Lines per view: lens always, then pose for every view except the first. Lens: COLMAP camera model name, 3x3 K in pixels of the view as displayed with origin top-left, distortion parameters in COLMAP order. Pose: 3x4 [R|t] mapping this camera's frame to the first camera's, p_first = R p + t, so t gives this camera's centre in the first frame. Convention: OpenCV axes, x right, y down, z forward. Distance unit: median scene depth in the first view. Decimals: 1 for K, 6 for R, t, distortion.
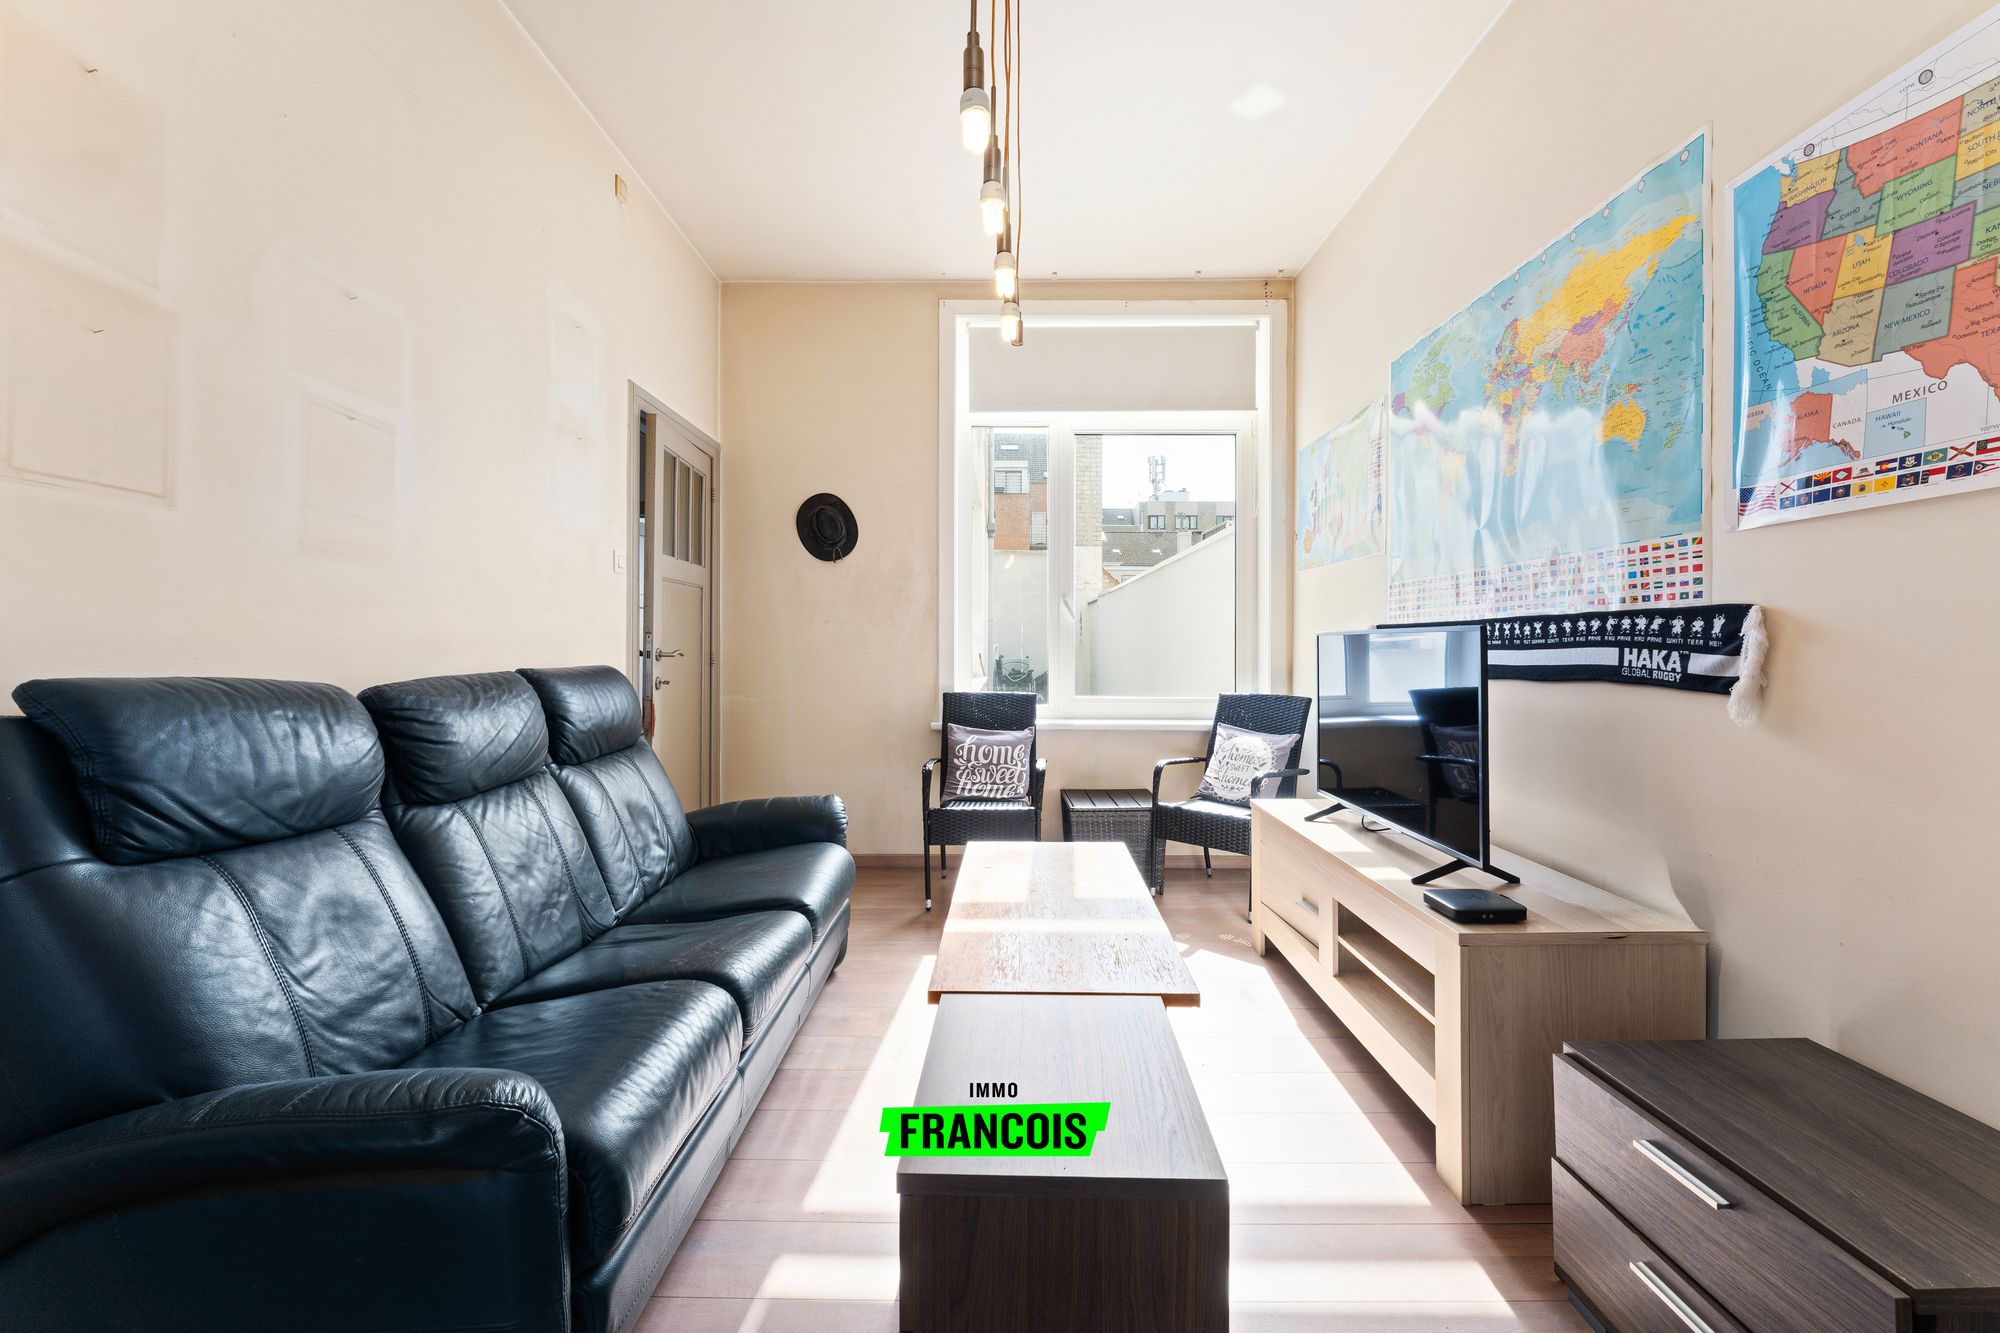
lens RADIAL K [[803.7, 0, 1008.7], [0, 803.7, 640.1], [0, 0, 1]] dist [-0.002673, -0.000775]
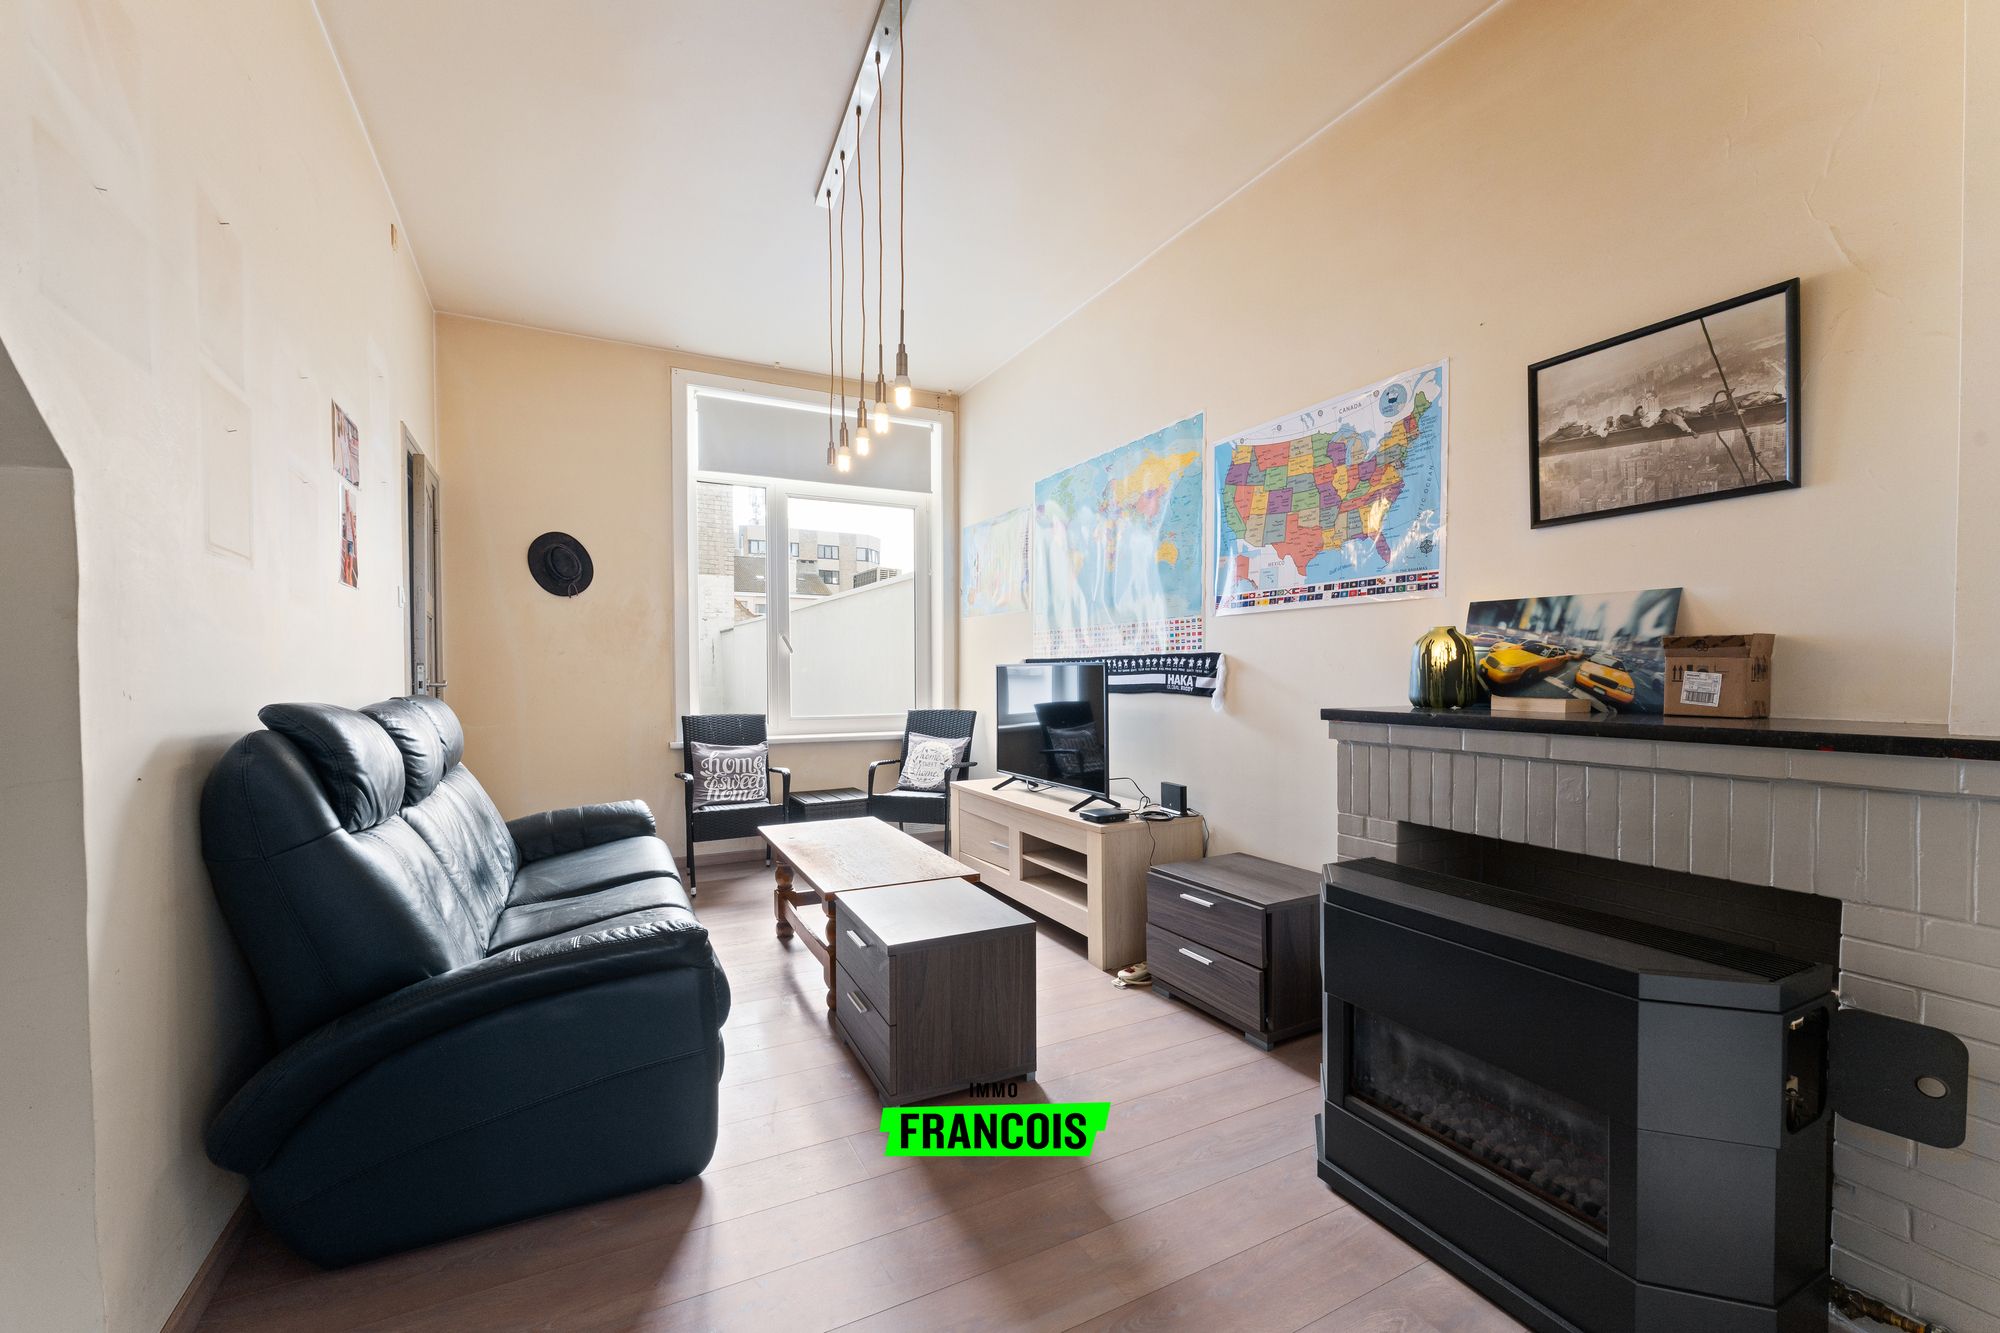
lens RADIAL K [[803.7, 0, 998.2], [0, 803.7, 675.5], [0, 0, 1]] dist [-0.002673, -0.000775]
pose [[0.887332, -0.005886, 0.461093, -0.408077], [0.001056, 0.999942, 0.010734, -0.007071], [-0.461130, -0.009038, 0.887287, -0.436127]]
